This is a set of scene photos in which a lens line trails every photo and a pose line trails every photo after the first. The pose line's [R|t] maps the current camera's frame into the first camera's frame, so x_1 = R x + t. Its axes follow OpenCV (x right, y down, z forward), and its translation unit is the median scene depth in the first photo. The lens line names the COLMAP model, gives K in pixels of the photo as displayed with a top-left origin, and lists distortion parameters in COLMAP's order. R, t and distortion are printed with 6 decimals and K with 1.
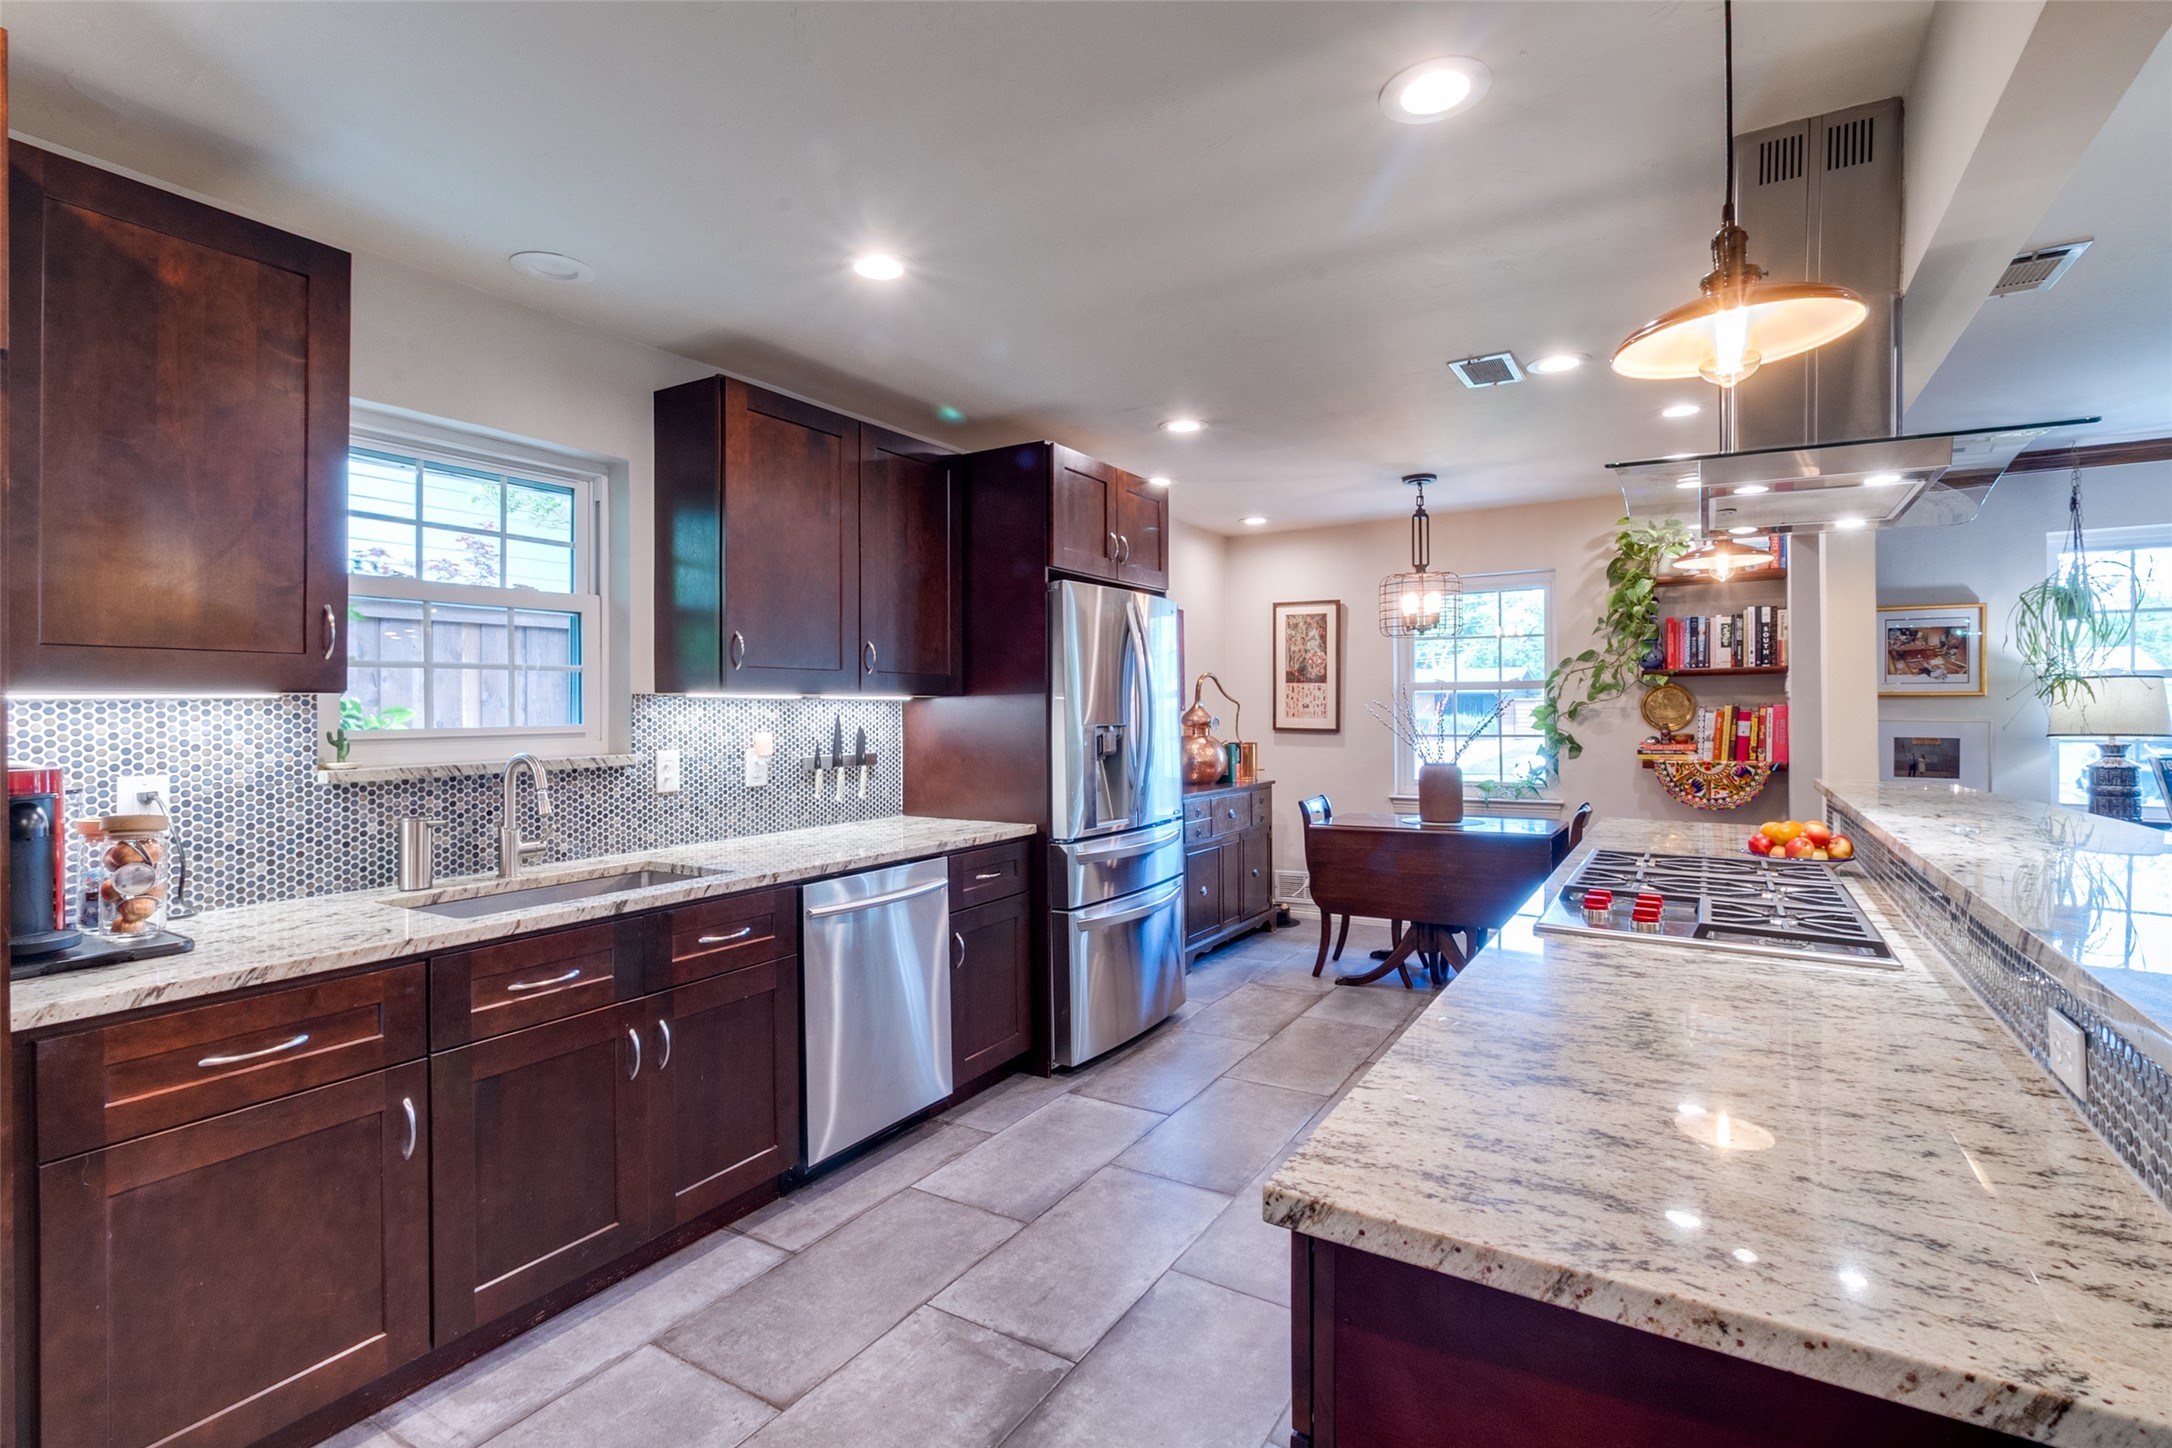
lens RADIAL K [[1006.9, 0, 1087.5], [0, 1006.9, 694.7], [0, 0, 1]] dist [-0.002296, -0.000578]
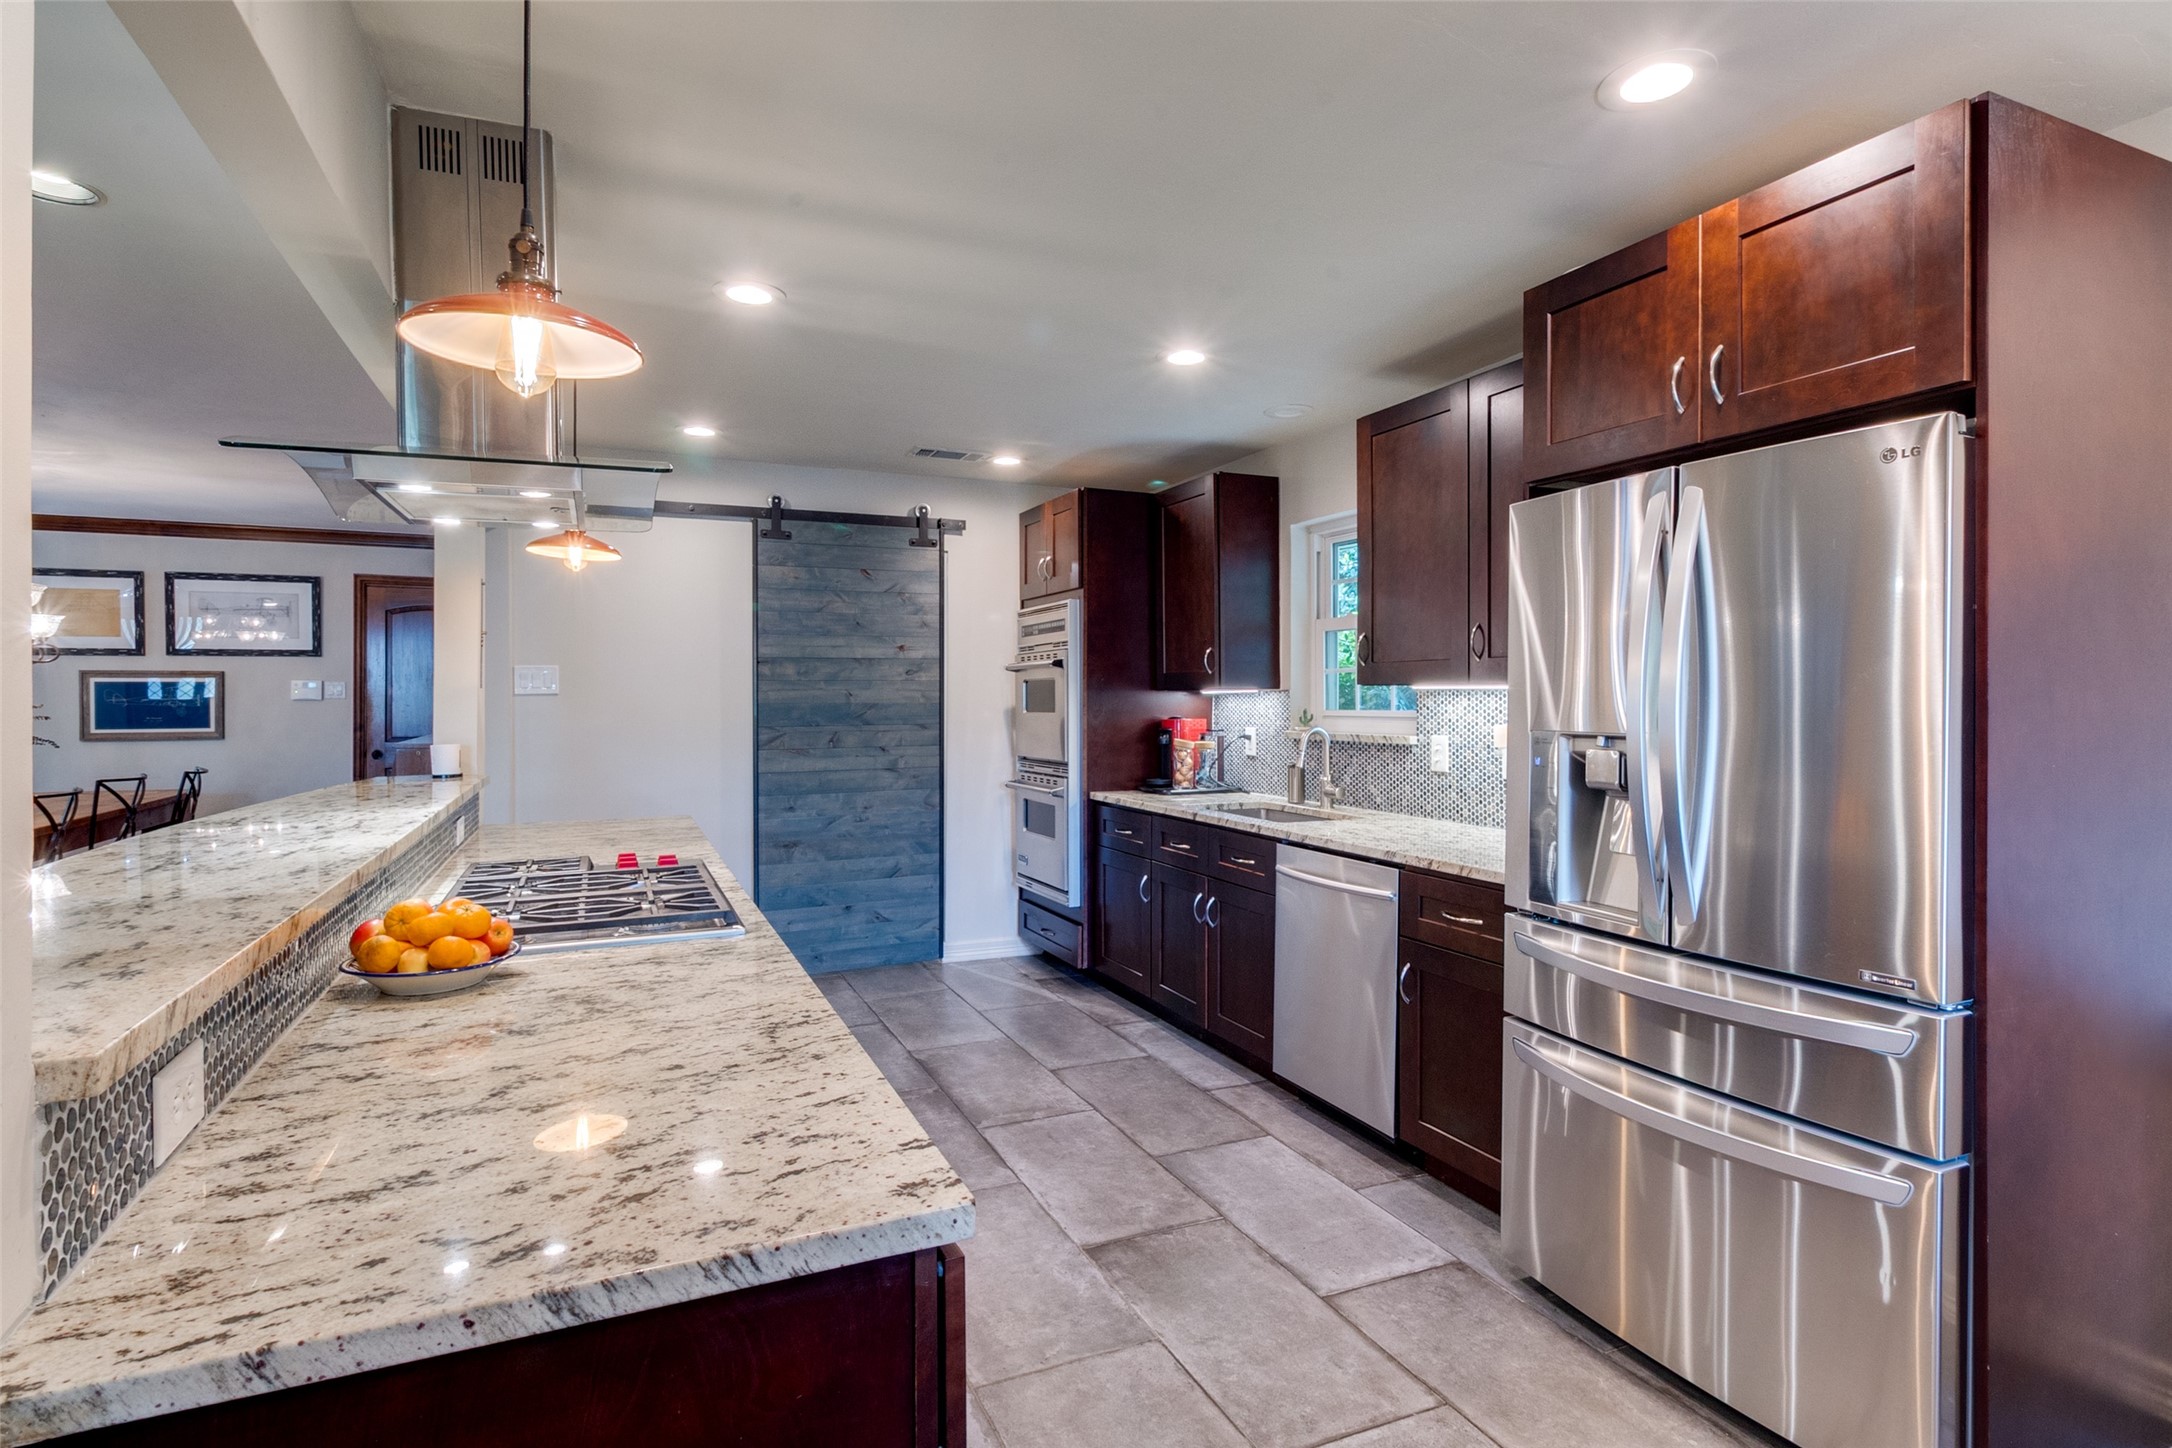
lens RADIAL K [[1080.0, 0, 1087.2], [0, 1080.0, 698.5], [0, 0, 1]] dist [0.018575, -0.011063]
pose [[-0.554514, 0.007495, -0.832141, 0.701299], [0.011251, 0.999936, 0.001509, 0.006089], [0.832098, -0.008526, -0.554563, 1.145285]]
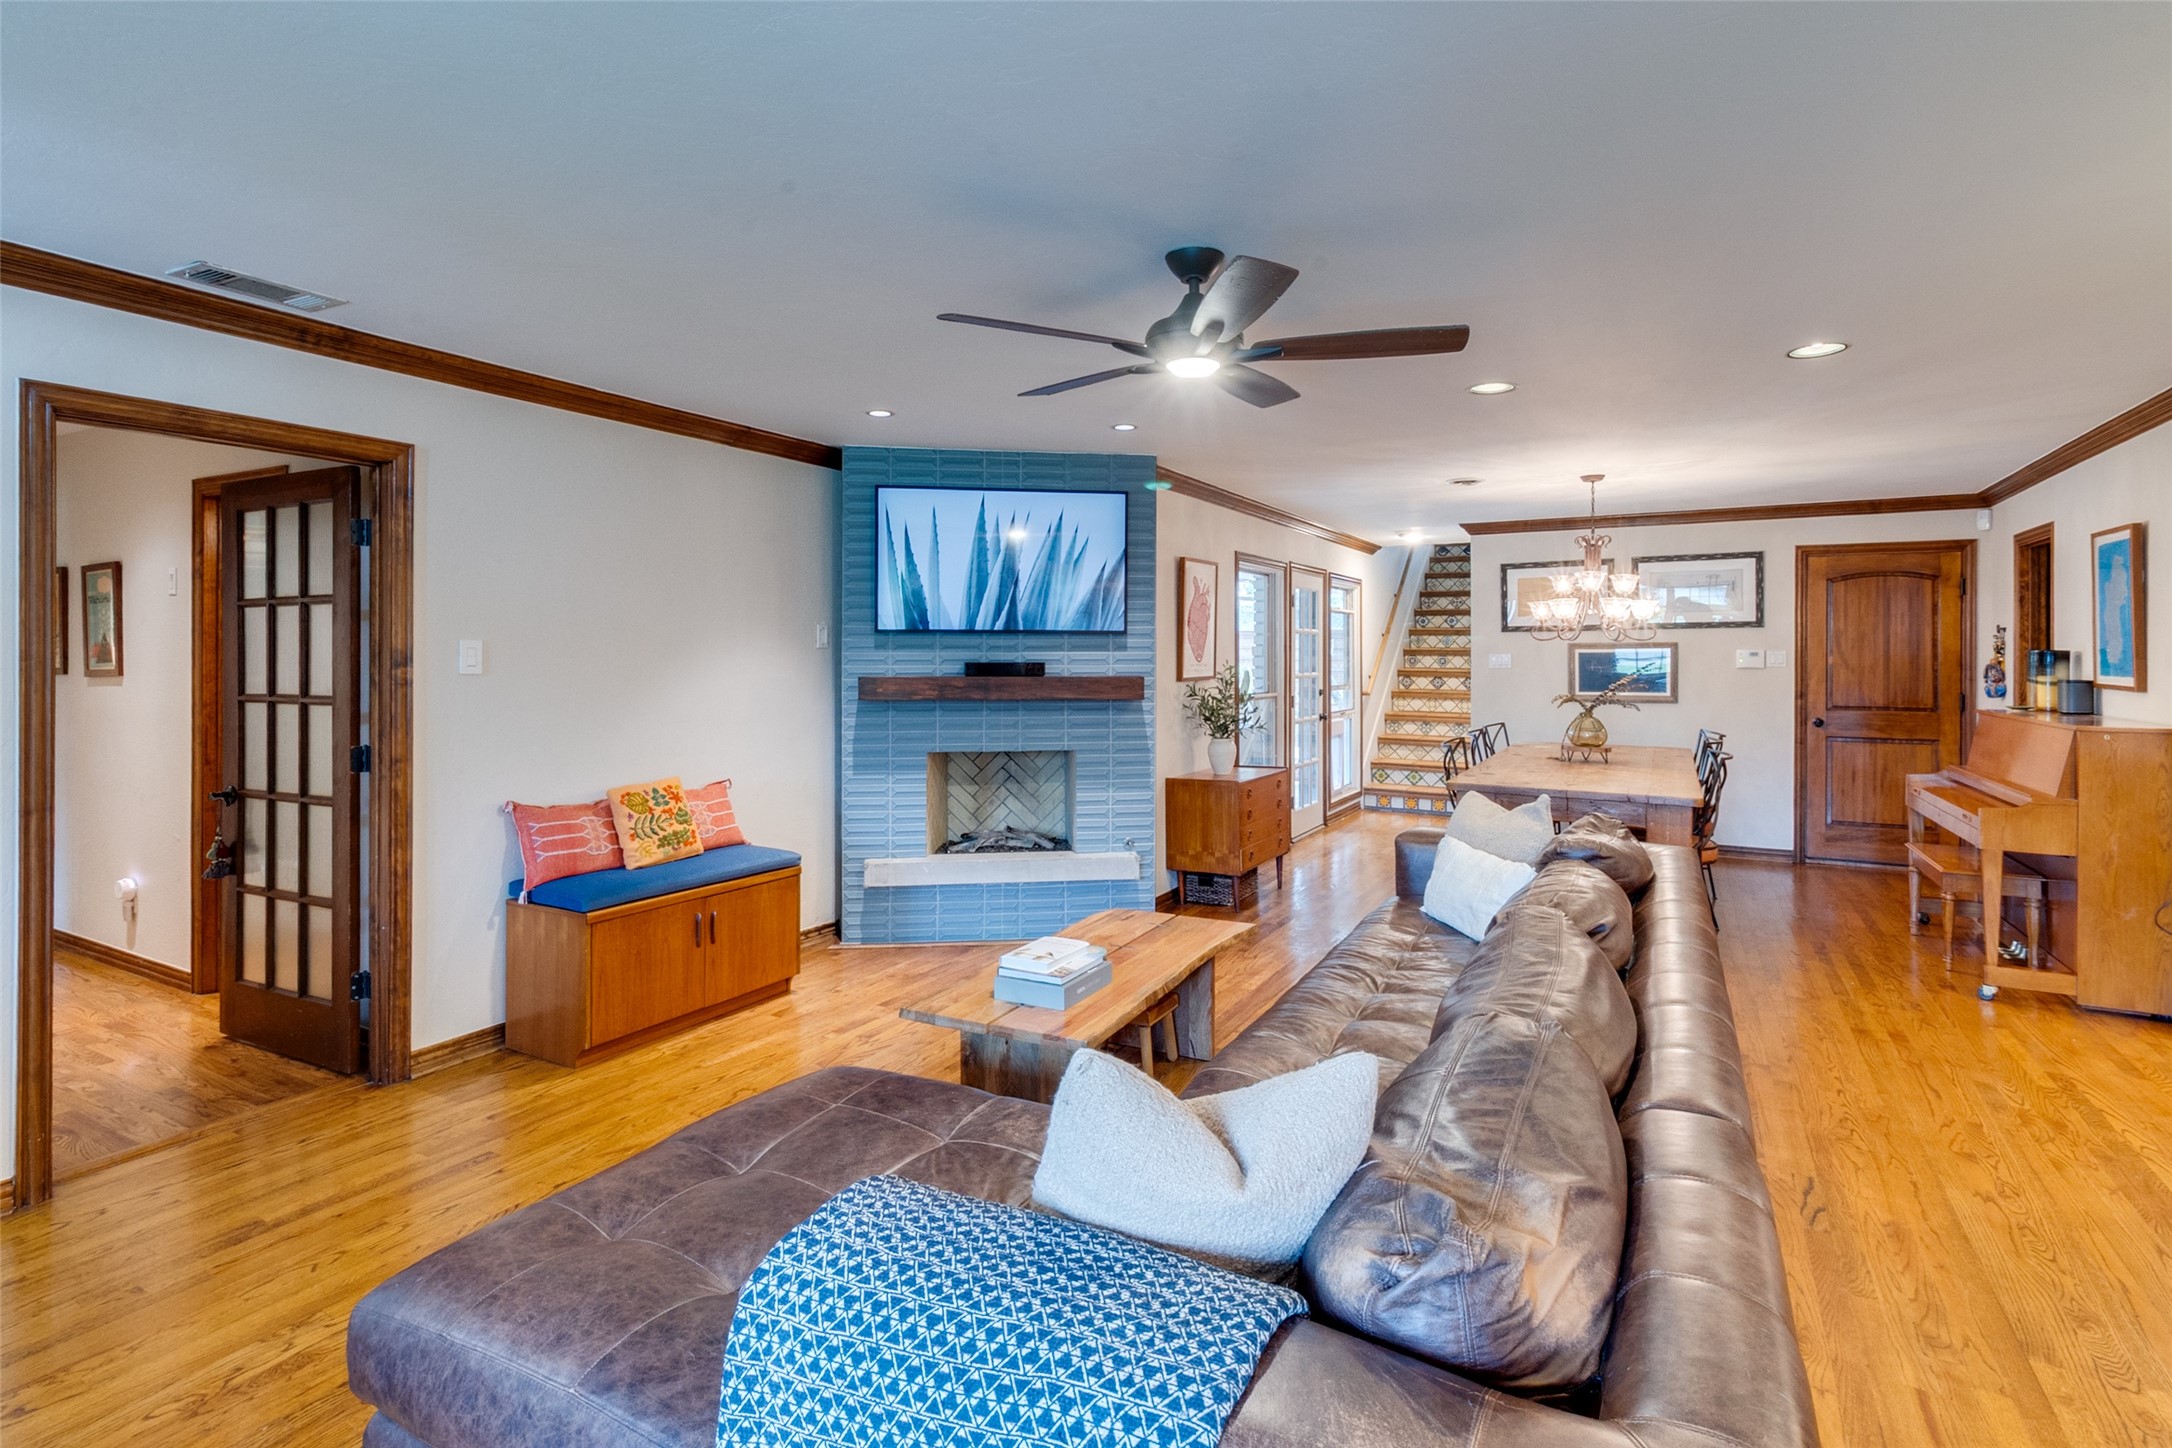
lens RADIAL K [[1053.8, 0, 1083.0], [0, 1053.8, 663.6], [0, 0, 1]] dist [-0.003564, -0.000212]
pose [[-0.998482, 0.008302, -0.054451, 1.240566], [0.008318, 0.999965, -0.000072, -0.024389], [0.054448, -0.000525, -0.998516, 0.819144]]
